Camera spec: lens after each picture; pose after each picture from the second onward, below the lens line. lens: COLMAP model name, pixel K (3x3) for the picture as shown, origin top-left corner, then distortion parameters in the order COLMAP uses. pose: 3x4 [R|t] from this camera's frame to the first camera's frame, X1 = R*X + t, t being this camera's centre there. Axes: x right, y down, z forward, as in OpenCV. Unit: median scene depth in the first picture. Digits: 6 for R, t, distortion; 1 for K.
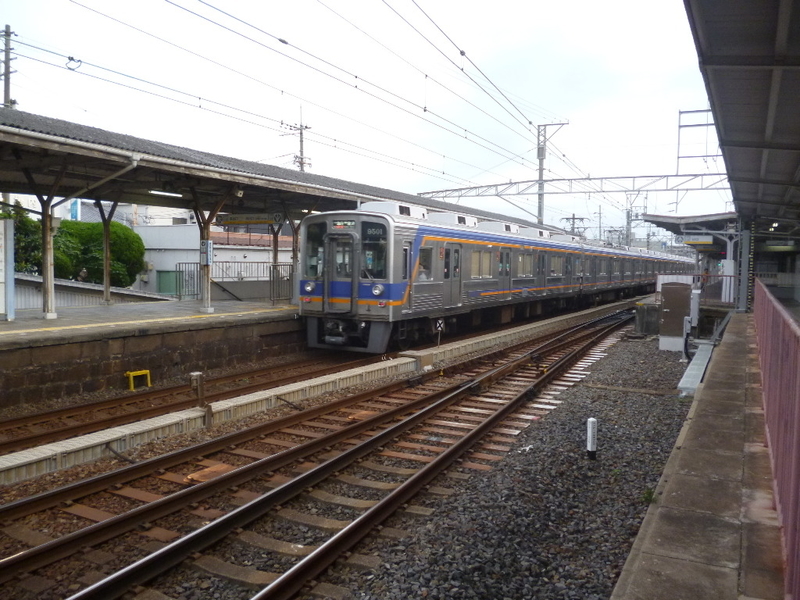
lens RADIAL K [[654.0, 0, 409.0], [0, 654.0, 300.4], [0, 0, 1]] dist [-0.004383, -0.118576]
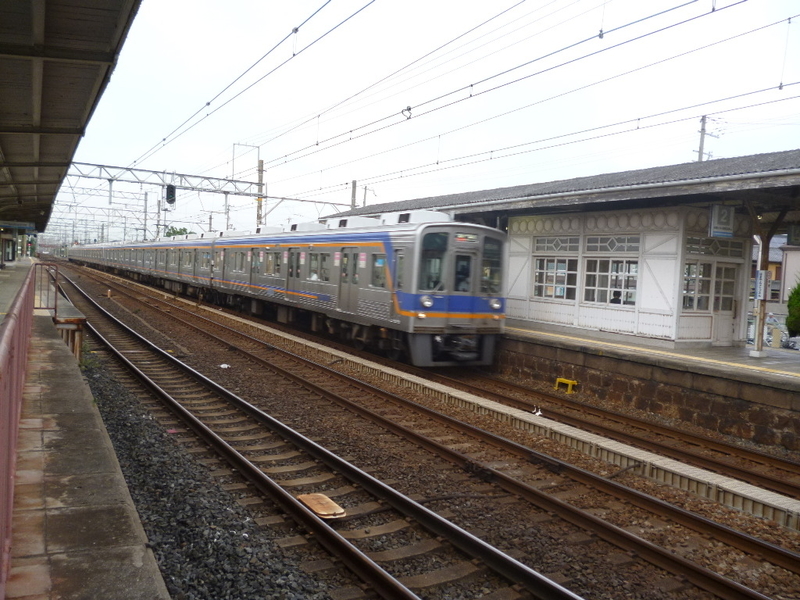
lens RADIAL K [[654.0, 0, 409.0], [0, 654.0, 300.4], [0, 0, 1]] dist [-0.004383, -0.118576]
pose [[-0.531049, -0.013777, -0.847229, 0.560363], [-0.118633, 0.991229, 0.058241, -0.051410], [0.838995, 0.131438, -0.528026, 1.052473]]
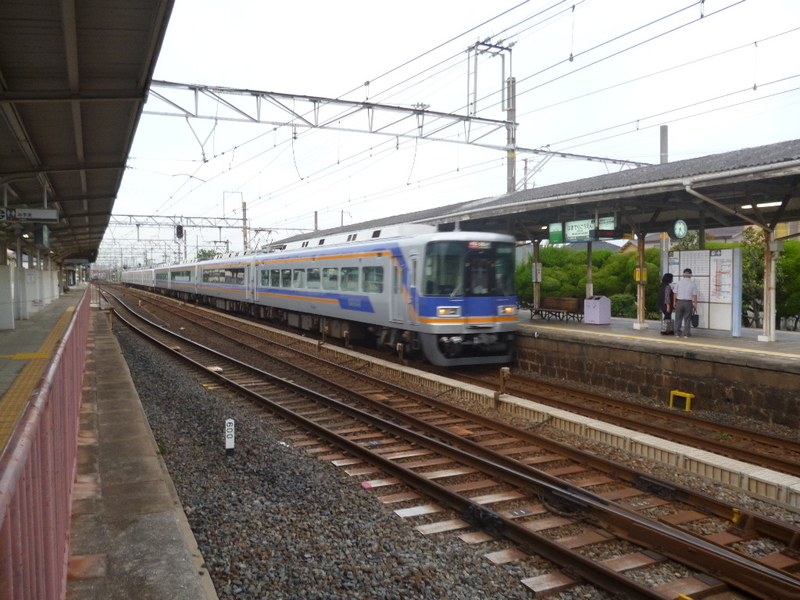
lens RADIAL K [[663.6, 0, 400.0], [0, 663.6, 300.0], [0, 0, 1]] dist [-0.104781, 0.272811]
pose [[-0.600200, 0.003718, -0.799841, 0.686296], [-0.064691, 0.996487, 0.053177, -0.062425], [0.797230, 0.083659, -0.597851, 1.290316]]
